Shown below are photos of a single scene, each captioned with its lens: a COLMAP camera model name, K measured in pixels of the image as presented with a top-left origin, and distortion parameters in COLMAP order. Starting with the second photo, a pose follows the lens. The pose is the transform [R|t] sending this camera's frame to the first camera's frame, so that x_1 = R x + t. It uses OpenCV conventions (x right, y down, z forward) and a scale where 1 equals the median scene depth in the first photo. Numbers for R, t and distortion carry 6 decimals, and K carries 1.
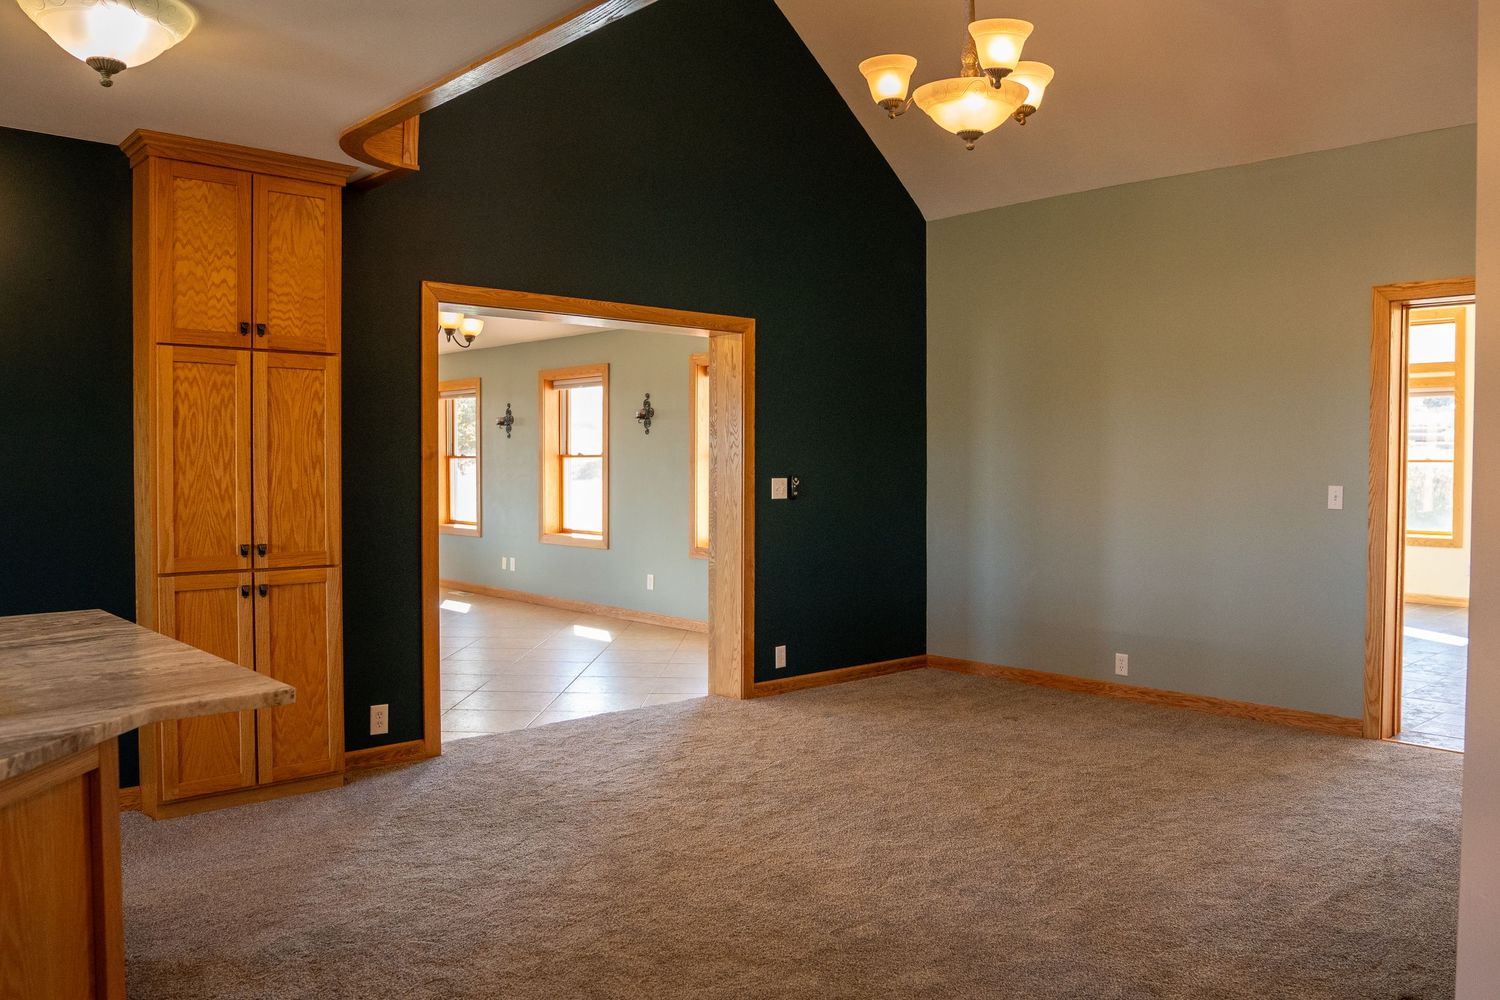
lens RADIAL K [[1146.5, 0, 750.0], [0, 1146.5, 500.0], [0, 0, 1]] dist [-0.102416, 0.001233]
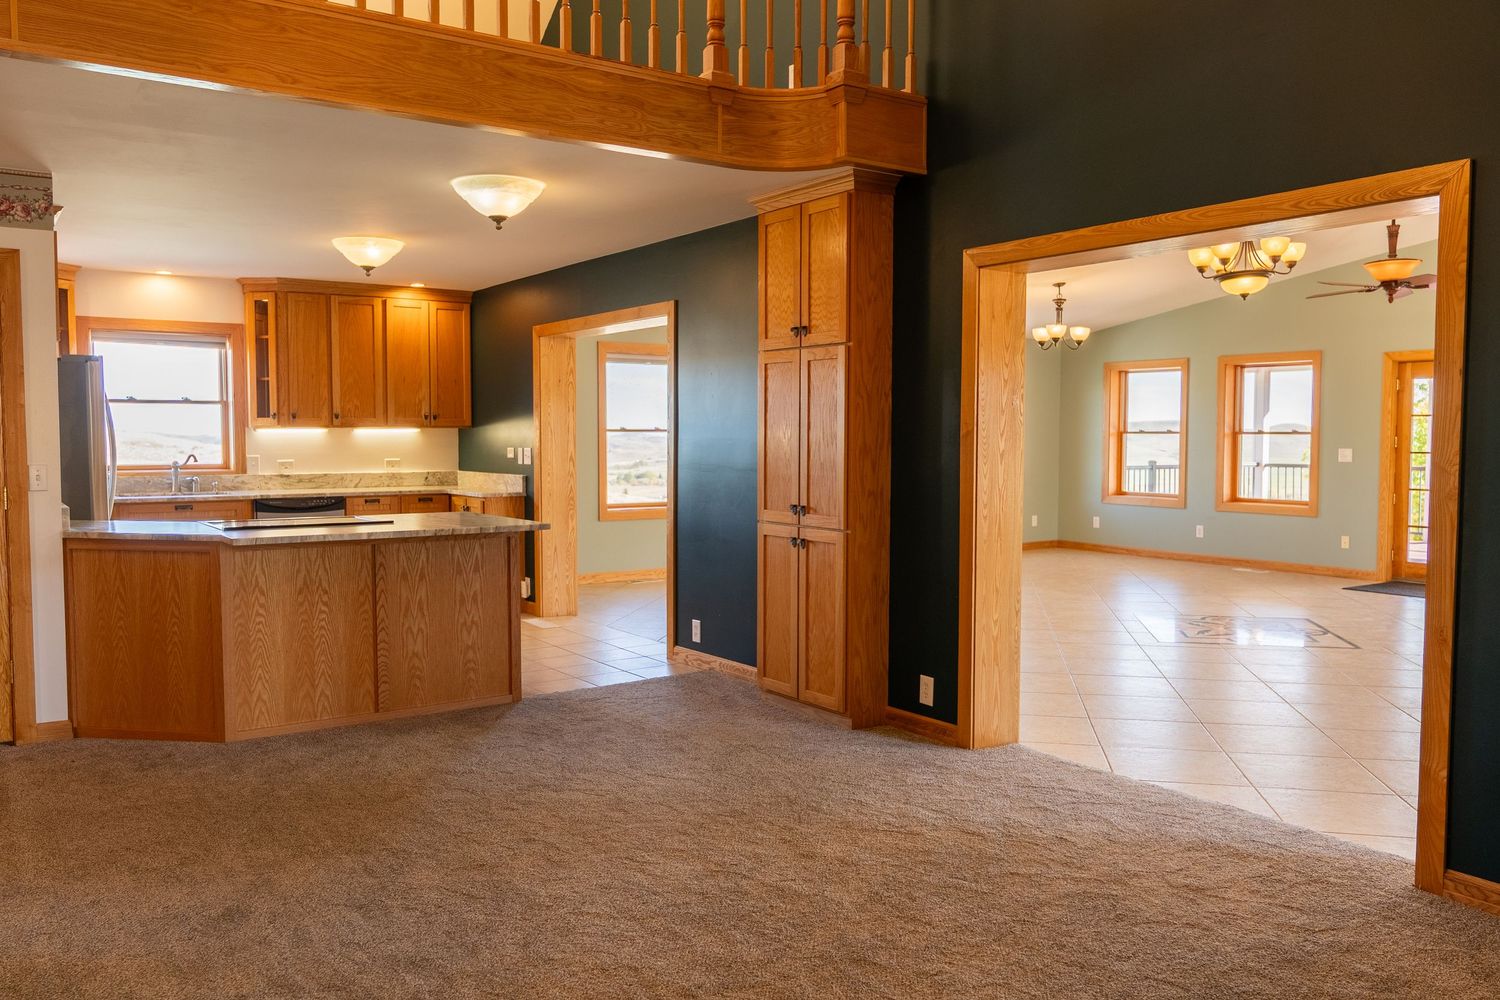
lens RADIAL K [[1167.4, 0, 749.4], [0, 1167.4, 471.1], [0, 0, 1]] dist [-0.003314, -0.002140]
pose [[-0.146313, 0.026609, -0.988880, 0.753082], [-0.034027, 0.998911, 0.031913, -0.032865], [0.988653, 0.038318, -0.145248, 1.010411]]
